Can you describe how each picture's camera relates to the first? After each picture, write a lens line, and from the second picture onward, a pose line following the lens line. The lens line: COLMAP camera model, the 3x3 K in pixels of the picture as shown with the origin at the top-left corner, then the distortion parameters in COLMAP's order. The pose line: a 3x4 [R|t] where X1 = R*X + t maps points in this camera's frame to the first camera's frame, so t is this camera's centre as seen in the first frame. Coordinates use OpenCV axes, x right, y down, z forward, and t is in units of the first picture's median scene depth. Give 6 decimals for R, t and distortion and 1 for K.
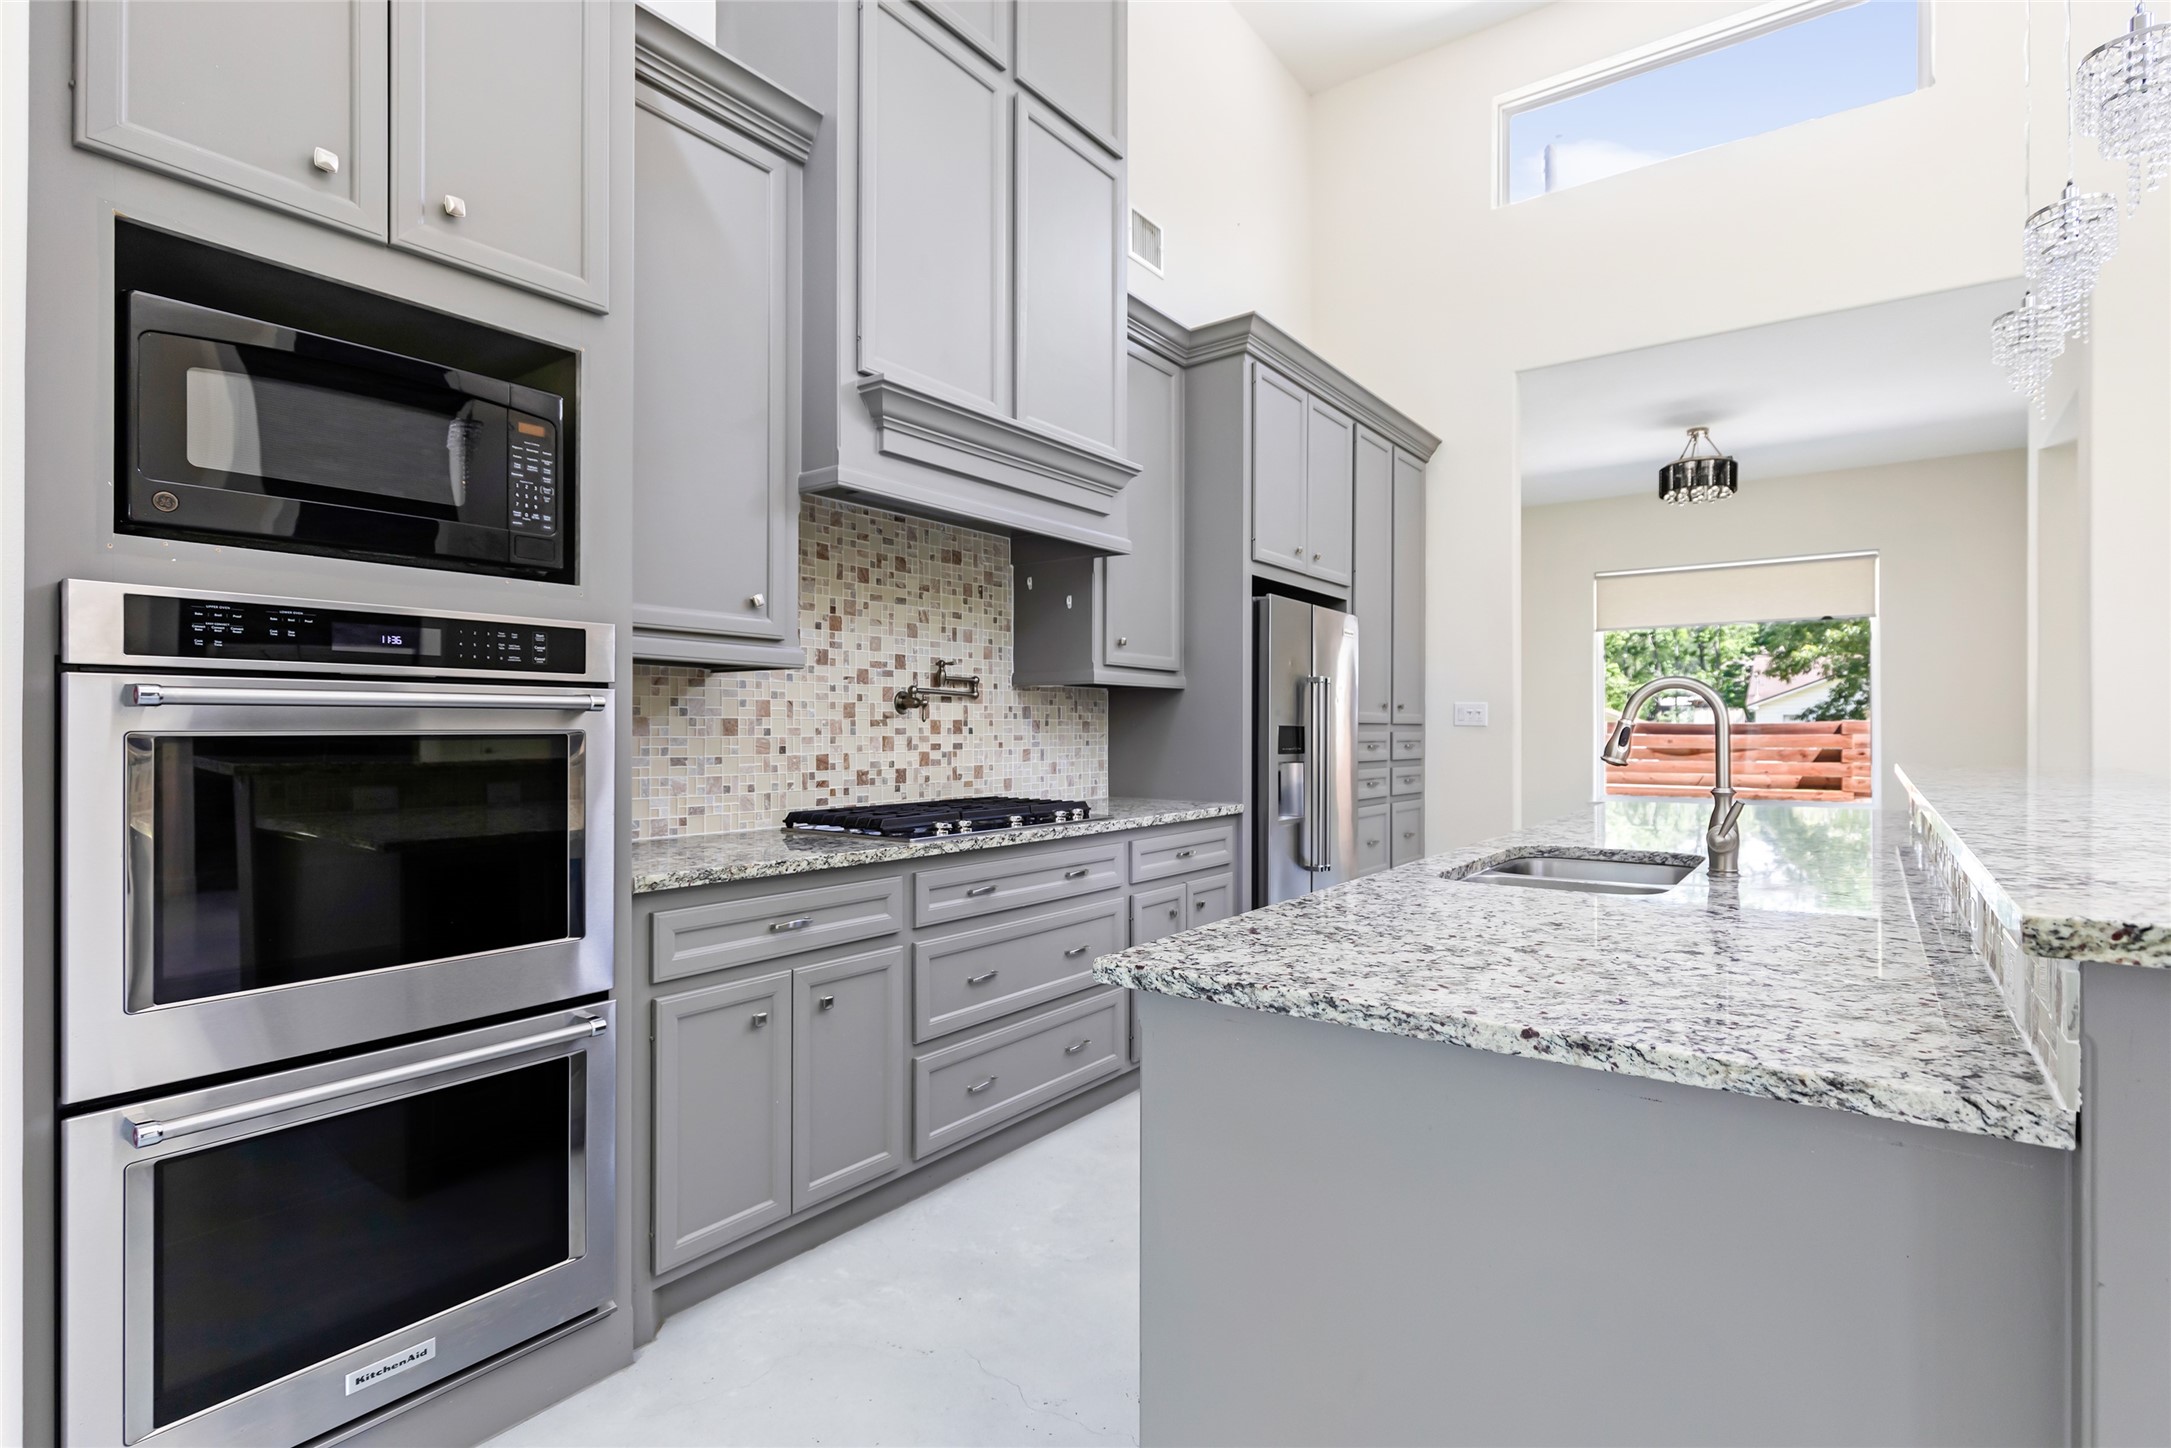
lens RADIAL K [[1044.7, 0, 1089.7], [0, 1044.7, 727.1], [0, 0, 1]] dist [0.001200, 0.000186]
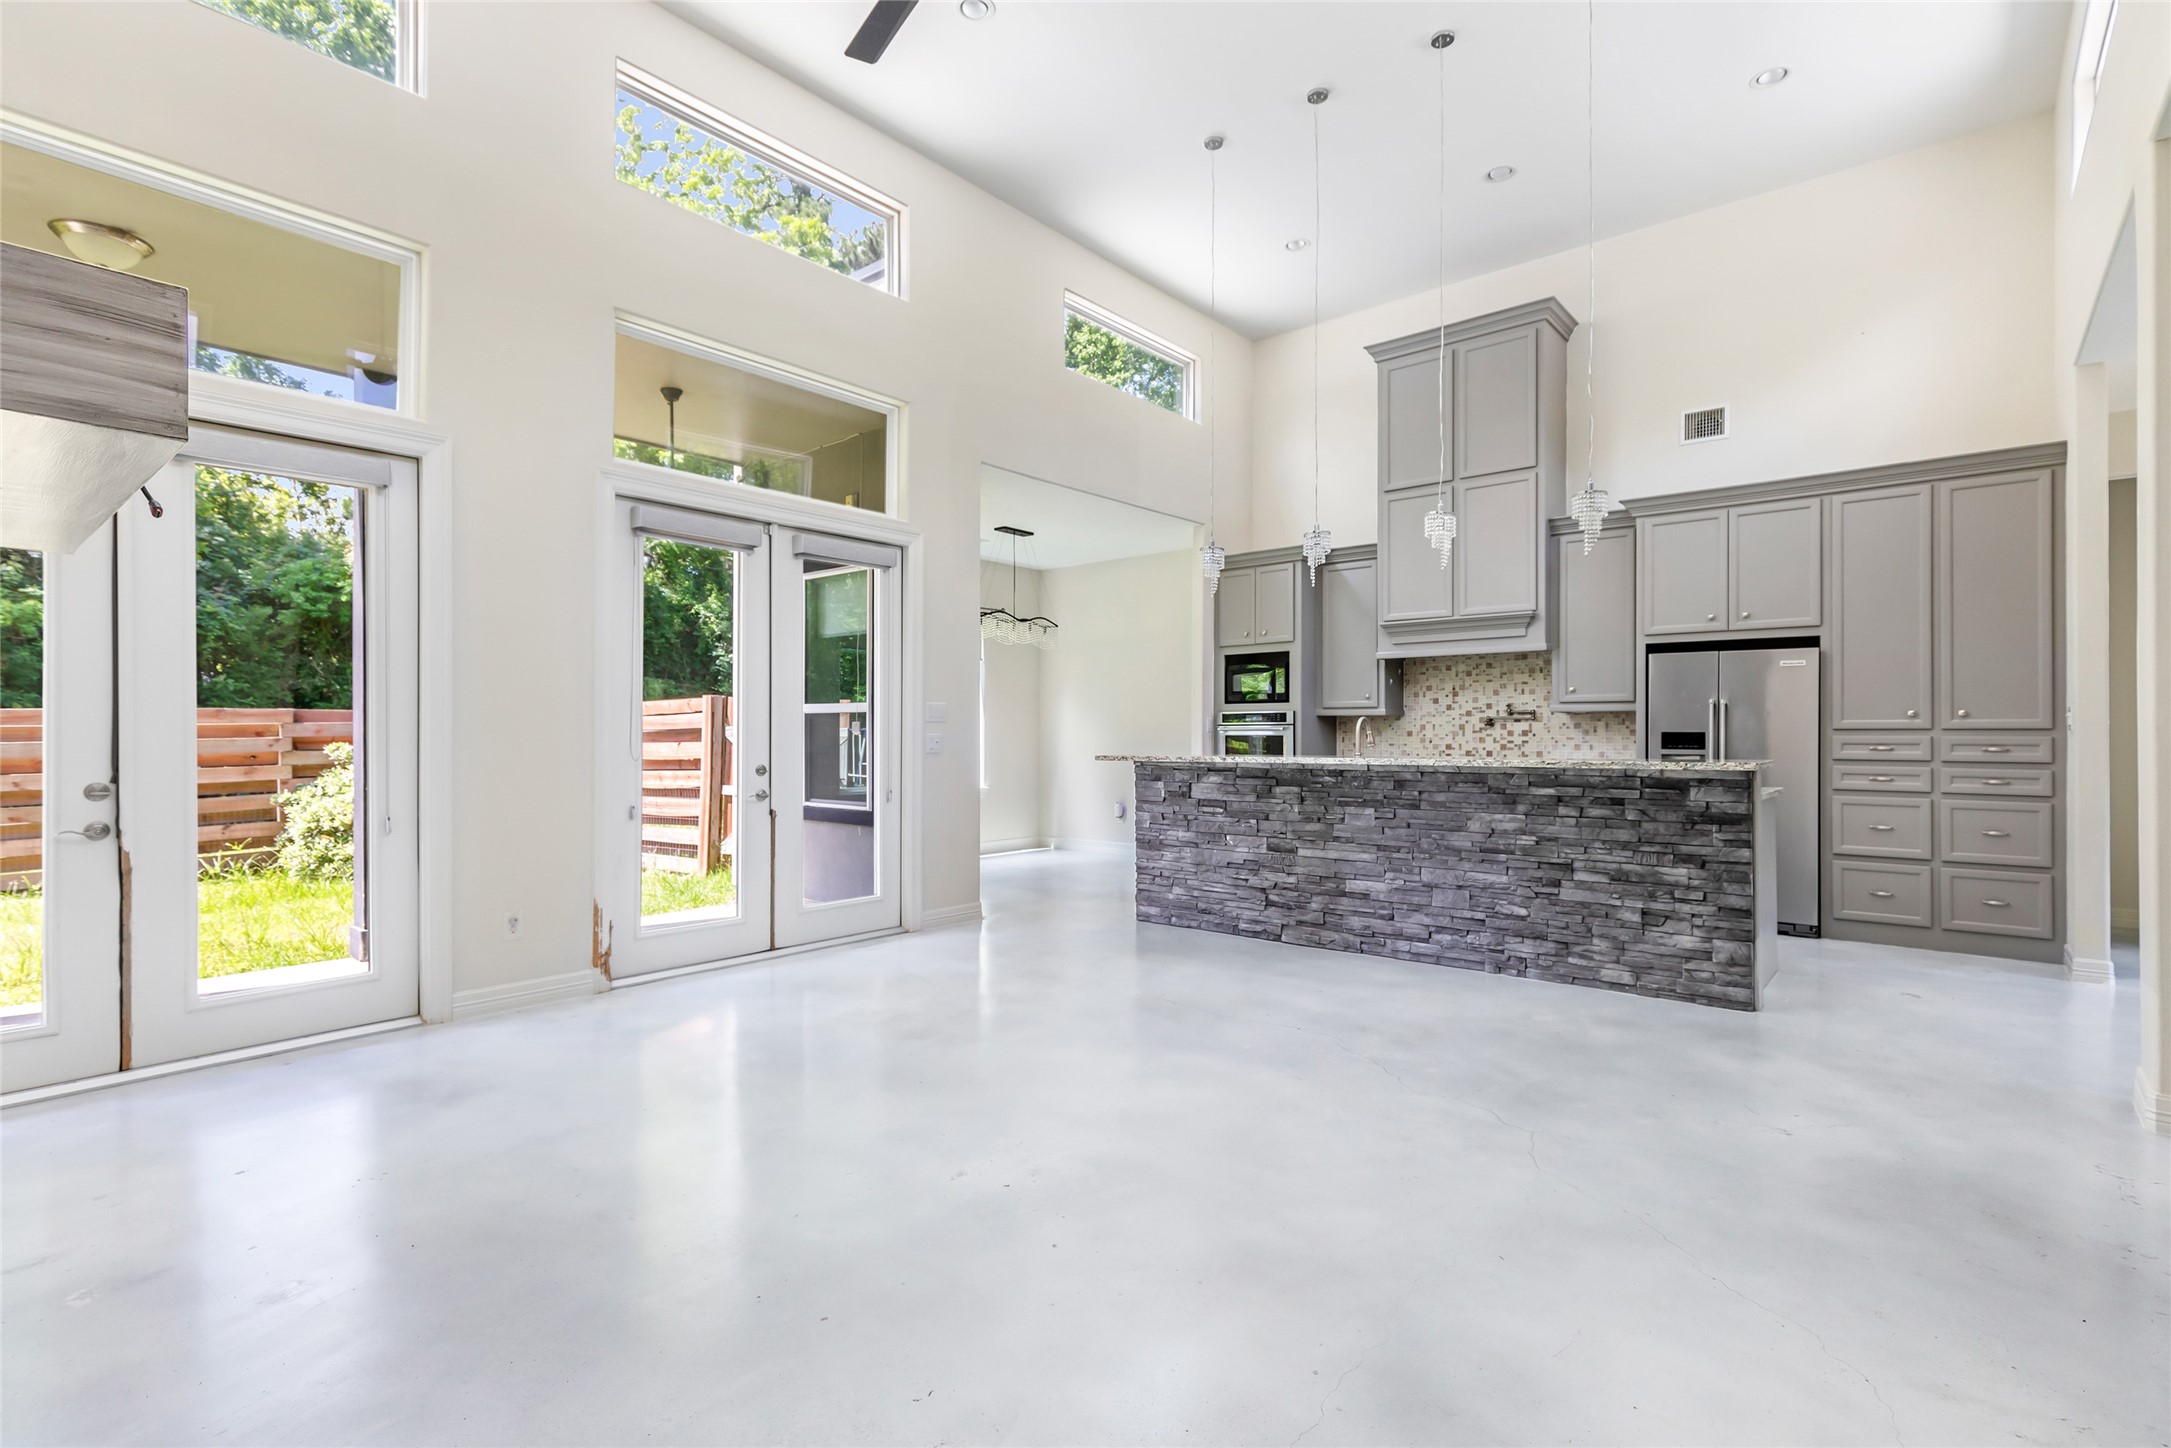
lens RADIAL K [[1044.3, 0, 1087.2], [0, 1044.3, 732.6], [0, 0, 1]] dist [-0.029097, 0.003702]
pose [[-0.061612, -0.005509, -0.998085, 2.254987], [0.000995, 0.999984, -0.005581, 0.010723], [0.998100, -0.001337, -0.061606, 0.220386]]
